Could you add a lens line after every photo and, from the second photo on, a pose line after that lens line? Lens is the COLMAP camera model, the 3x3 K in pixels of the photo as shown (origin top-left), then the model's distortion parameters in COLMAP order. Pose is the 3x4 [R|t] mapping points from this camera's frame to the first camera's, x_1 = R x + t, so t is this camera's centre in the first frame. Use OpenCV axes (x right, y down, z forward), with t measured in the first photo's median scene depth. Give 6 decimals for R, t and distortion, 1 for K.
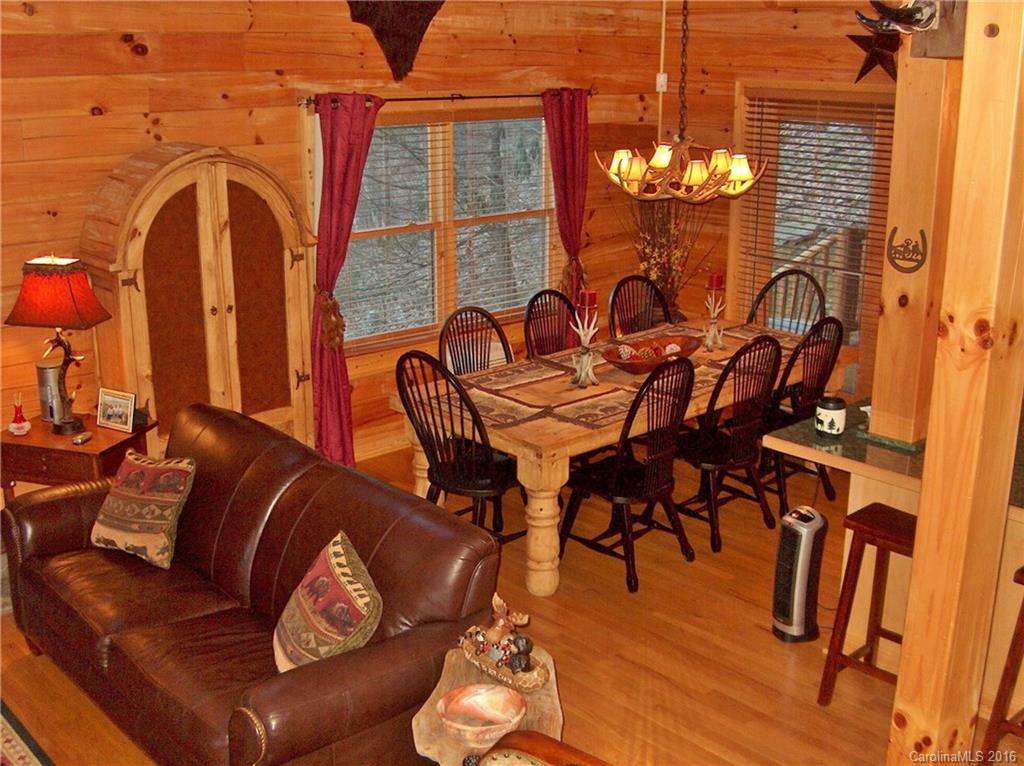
lens RADIAL K [[1164.8, 0, 512.0], [0, 1164.8, 383.0], [0, 0, 1]] dist [-0.118030, 0.033474]
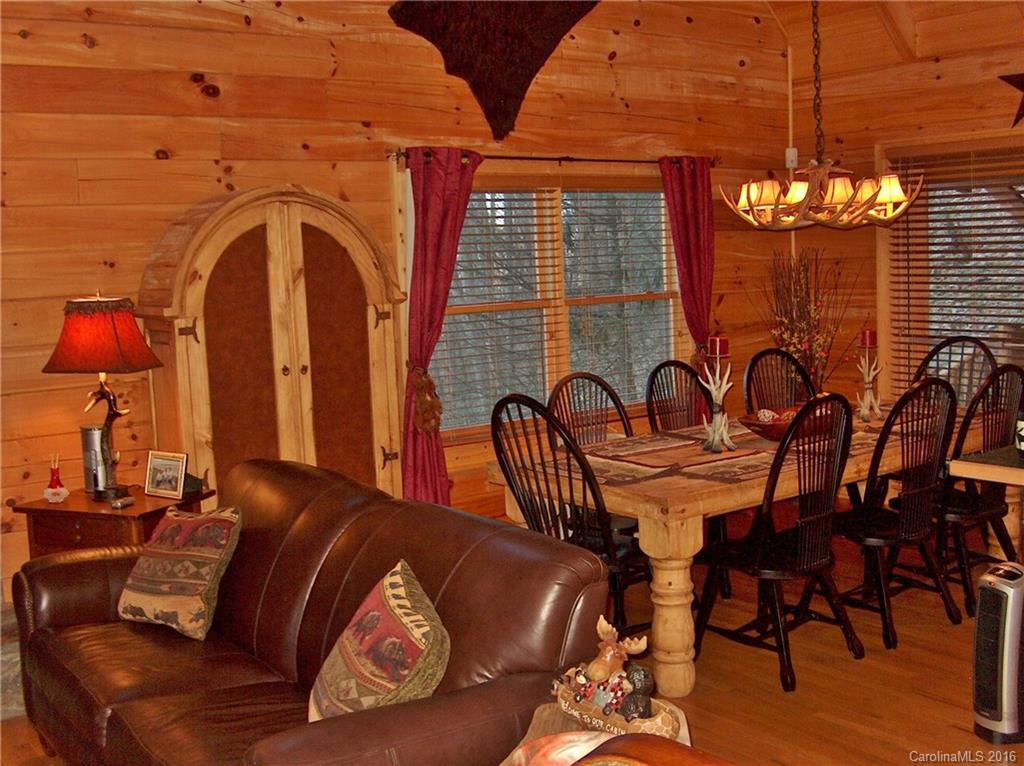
lens RADIAL K [[1164.8, 0, 512.0], [0, 1164.8, 383.0], [0, 0, 1]] dist [-0.118030, 0.033474]
pose [[0.993301, -0.030418, -0.111479, 0.009323], [0.010863, 0.985039, -0.171988, 0.099933], [0.115042, 0.169624, 0.978771, 0.164839]]
